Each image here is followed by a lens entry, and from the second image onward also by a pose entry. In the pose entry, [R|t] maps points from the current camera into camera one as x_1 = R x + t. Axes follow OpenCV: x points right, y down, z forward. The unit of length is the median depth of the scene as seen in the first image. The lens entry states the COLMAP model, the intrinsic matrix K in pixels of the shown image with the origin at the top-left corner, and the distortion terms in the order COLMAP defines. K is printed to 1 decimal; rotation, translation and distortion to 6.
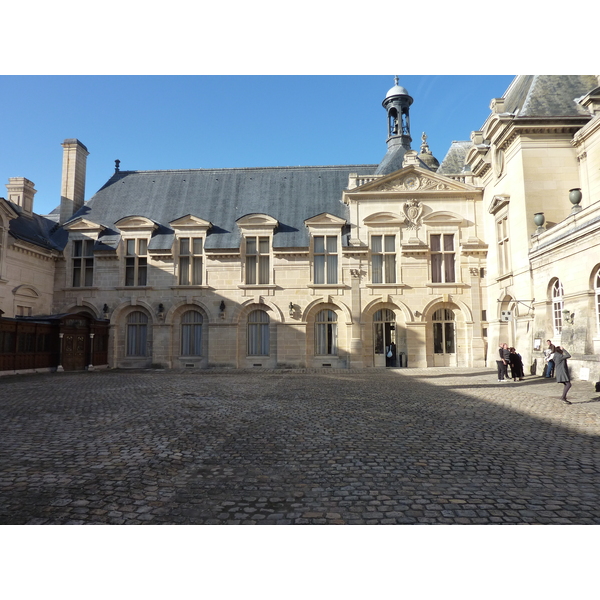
lens RADIAL K [[463.1, 0, 300.0], [0, 463.1, 300.0], [0, 0, 1]] dist [-0.004347, -0.001590]
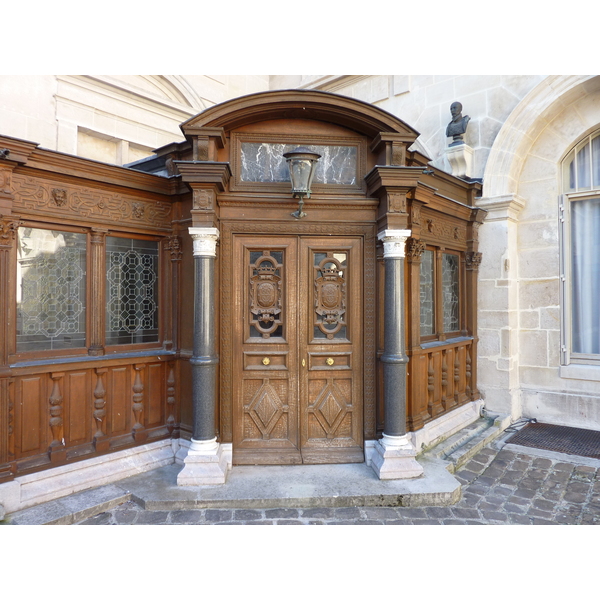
lens RADIAL K [[463.1, 0, 300.0], [0, 463.1, 300.0], [0, 0, 1]] dist [-0.004347, -0.001590]
pose [[0.794463, -0.000158, -0.607313, -0.356438], [0.058504, 0.995369, 0.076274, 0.076538], [0.604489, -0.096127, 0.790793, 0.800202]]
